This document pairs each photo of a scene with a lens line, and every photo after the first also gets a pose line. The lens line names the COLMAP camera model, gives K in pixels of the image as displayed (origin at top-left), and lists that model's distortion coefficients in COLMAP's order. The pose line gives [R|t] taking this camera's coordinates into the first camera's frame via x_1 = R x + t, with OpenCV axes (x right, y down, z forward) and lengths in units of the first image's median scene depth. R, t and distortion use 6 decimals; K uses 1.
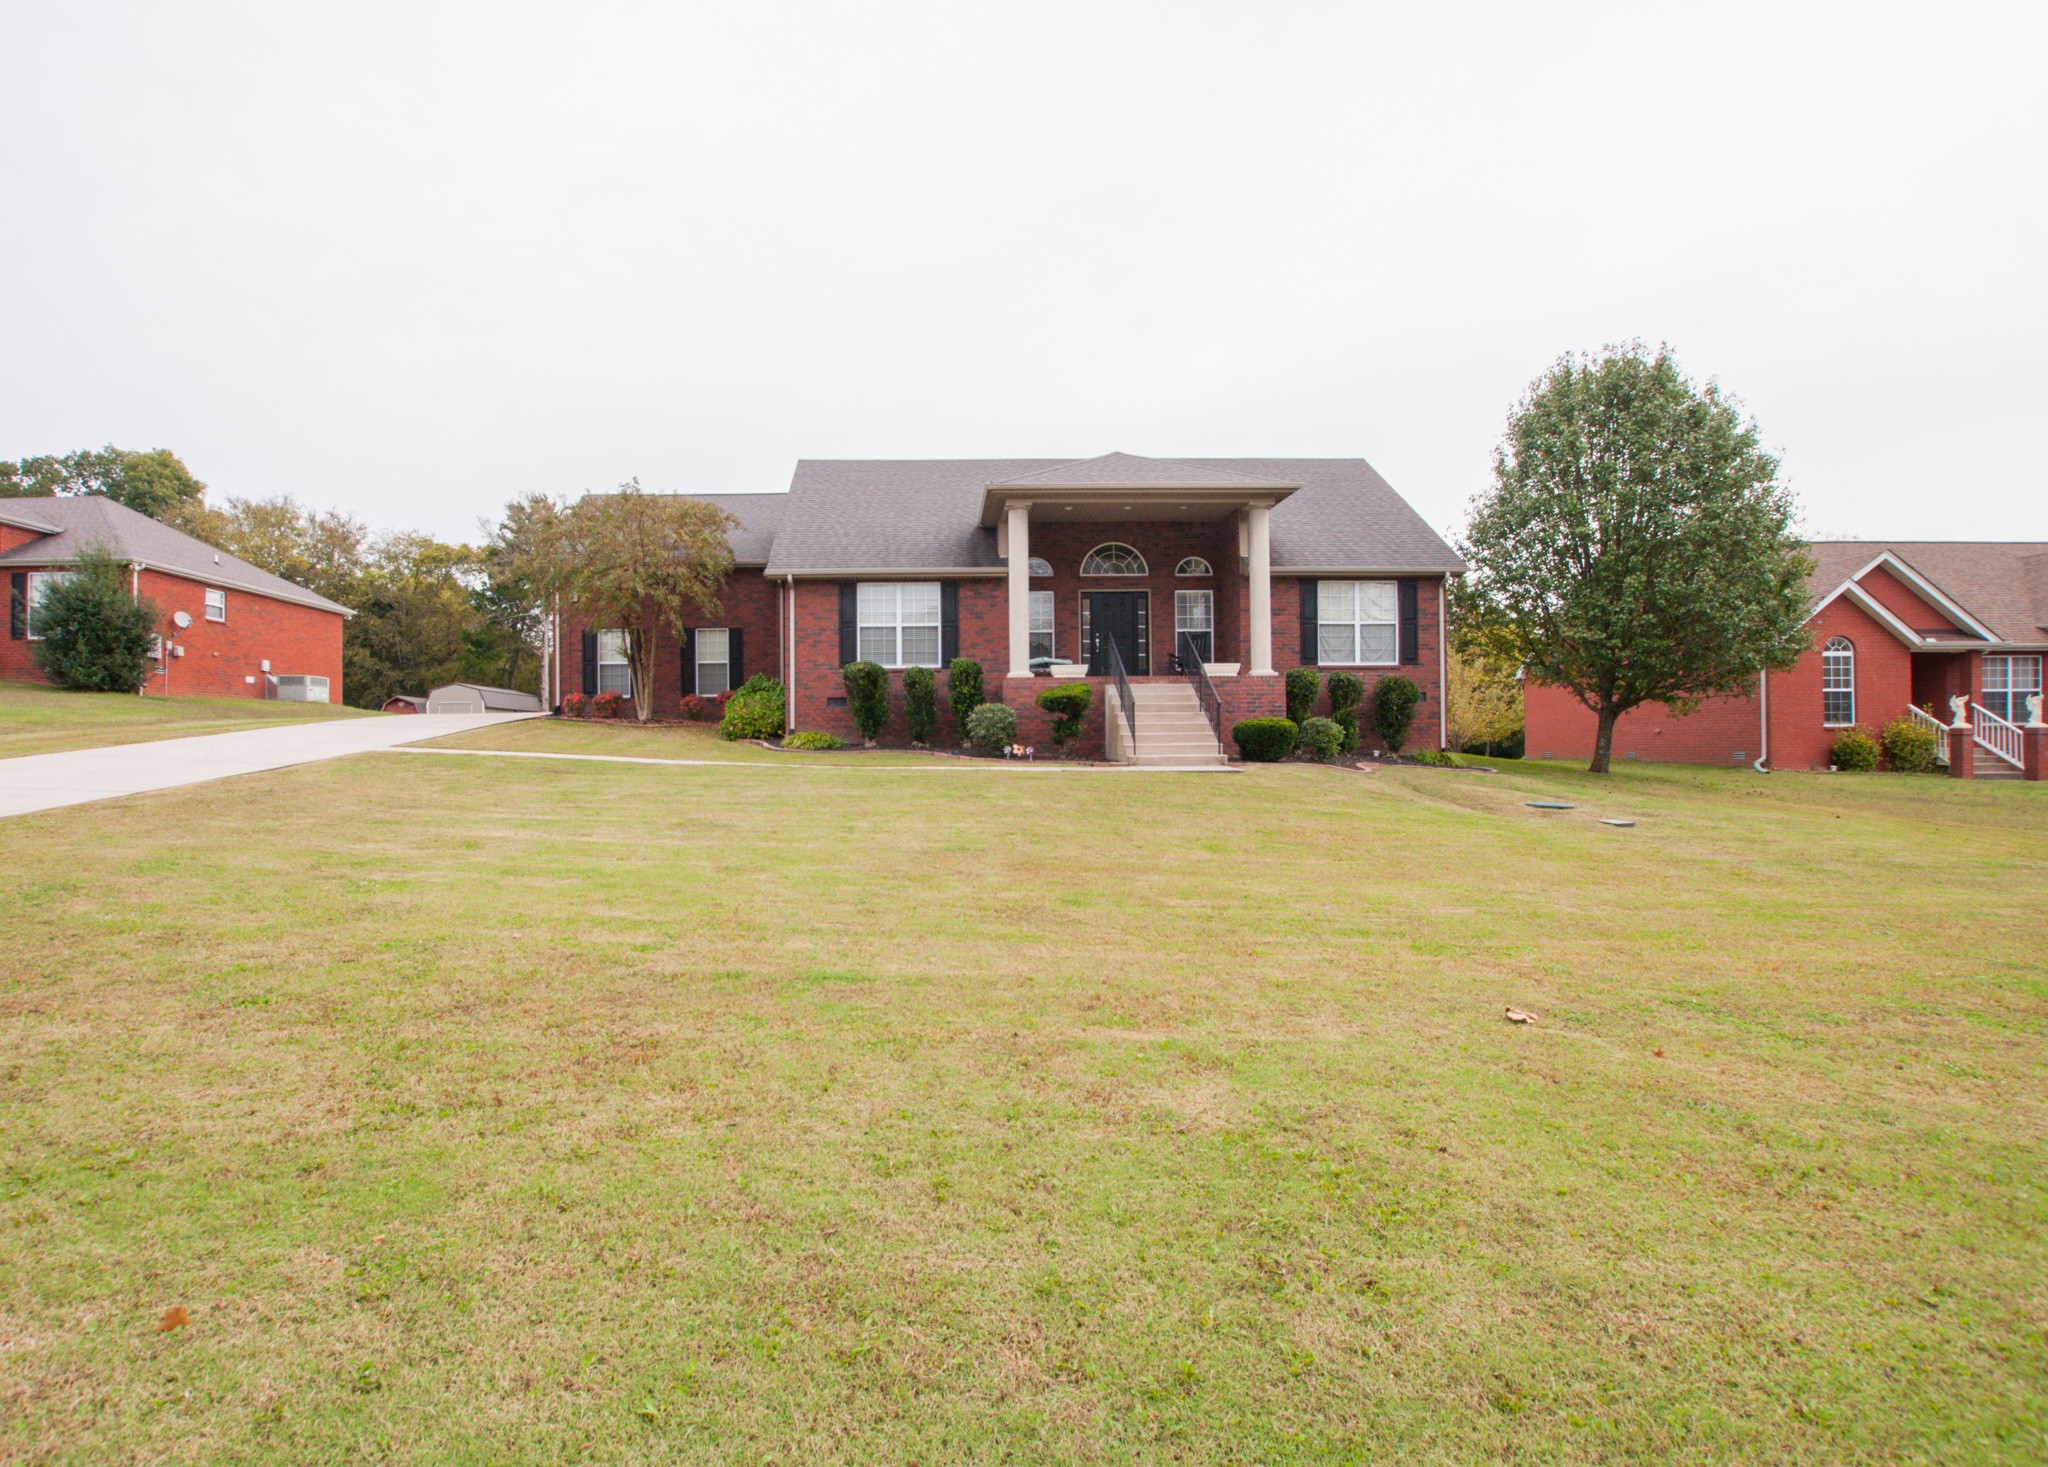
lens RADIAL K [[1204.5, 0, 1024.0], [0, 1204.5, 733.5], [0, 0, 1]] dist [-0.025061, -0.000030]
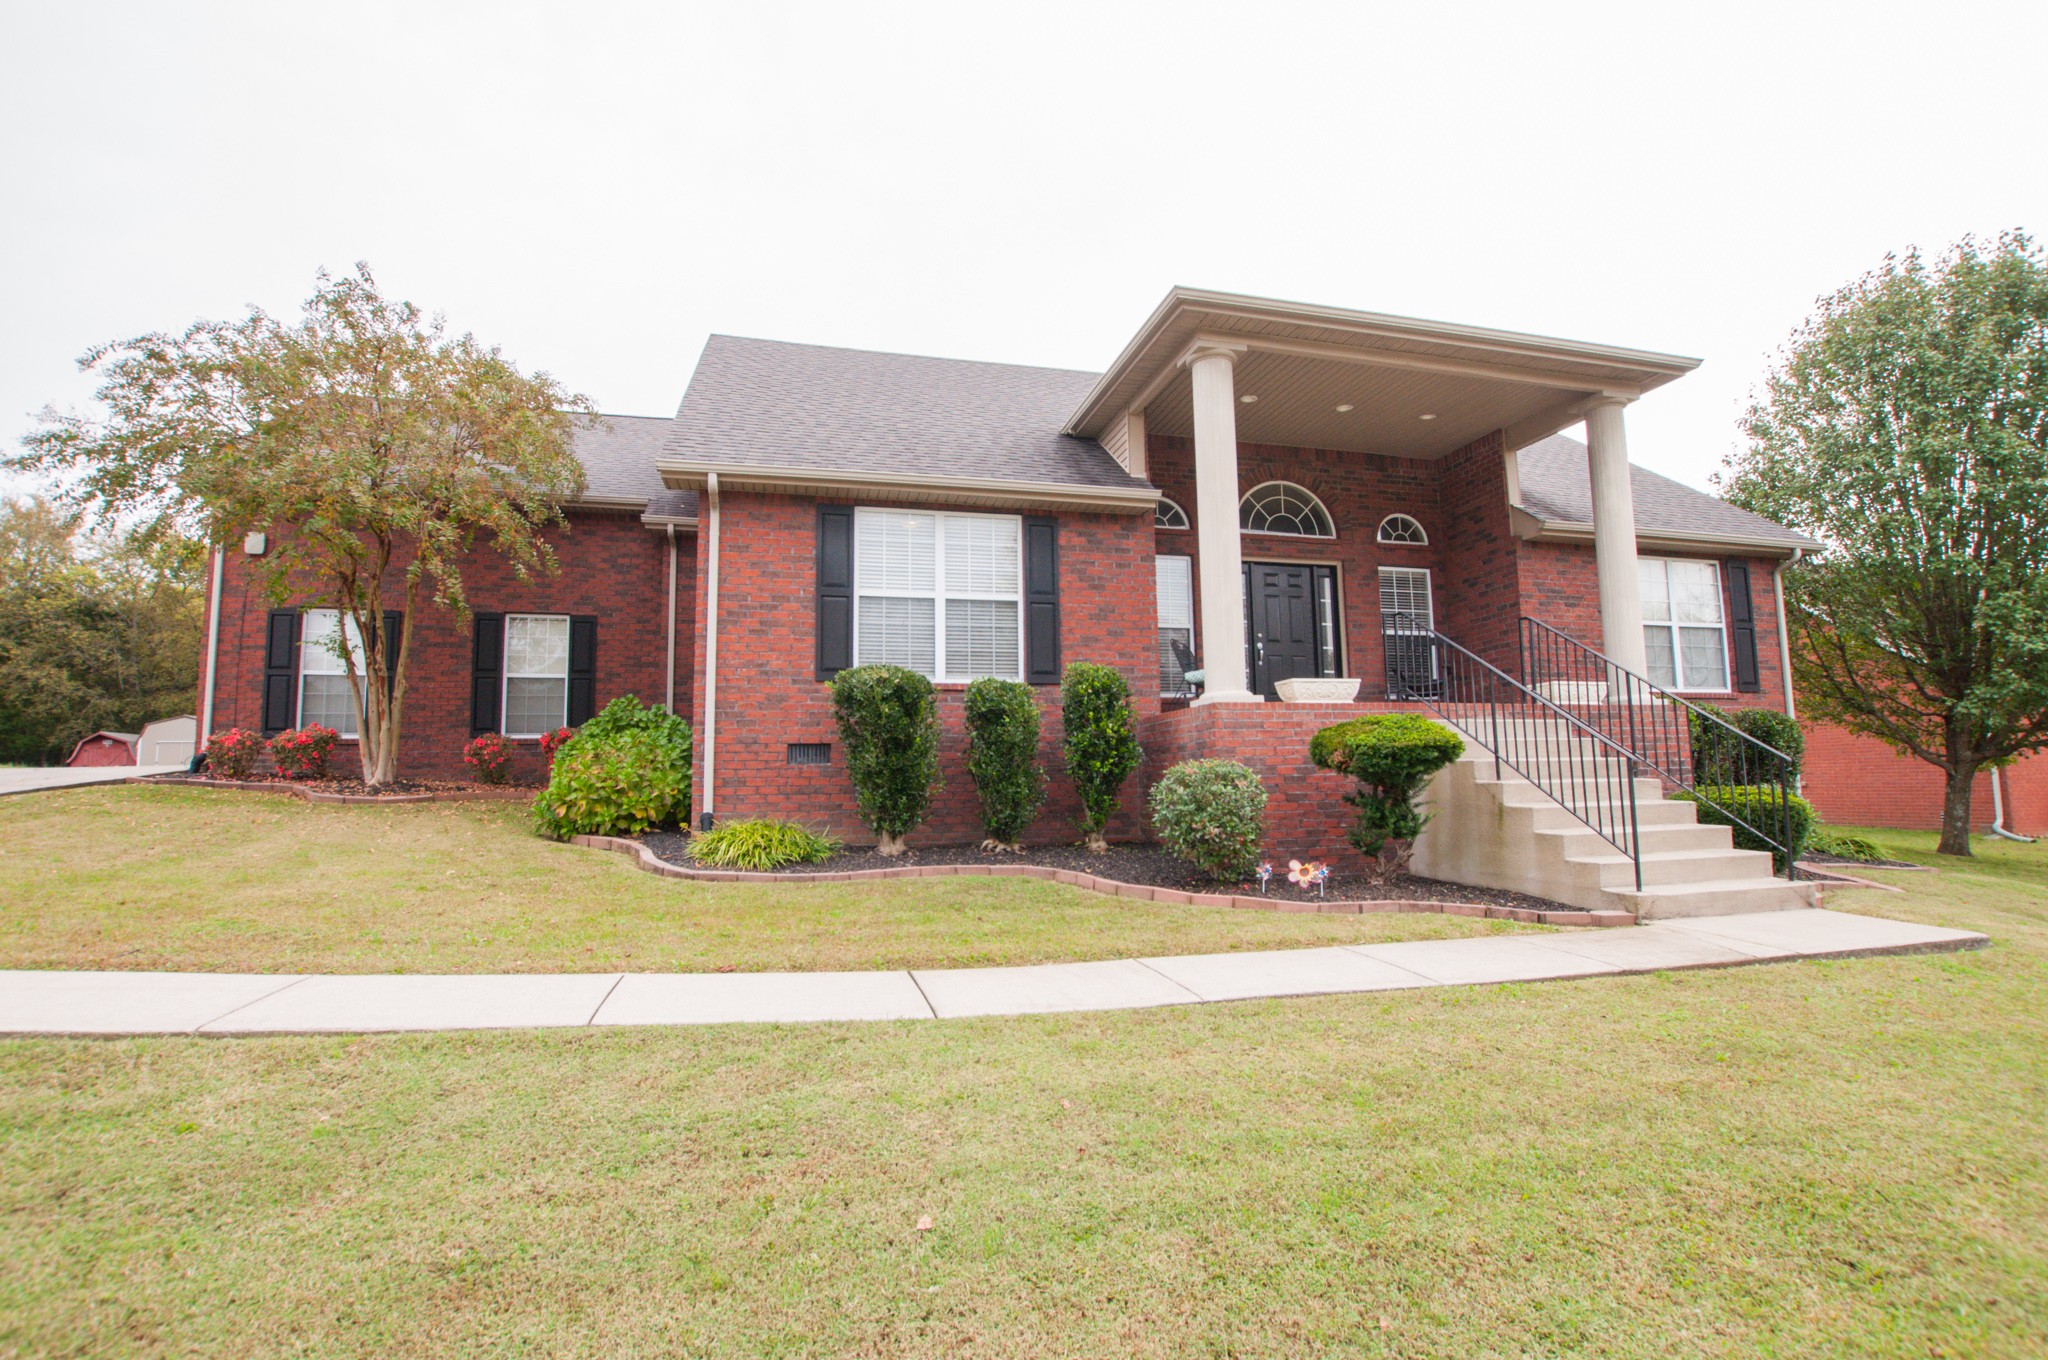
lens RADIAL K [[897.2, 0, 1023.5], [0, 897.2, 686.5], [0, 0, 1]] dist [-0.030563, 0.002228]
pose [[0.975870, 0.017532, 0.217648, -0.149338], [0.001590, 0.996175, -0.087369, -0.021273], [-0.218347, 0.085607, 0.972109, 0.639803]]
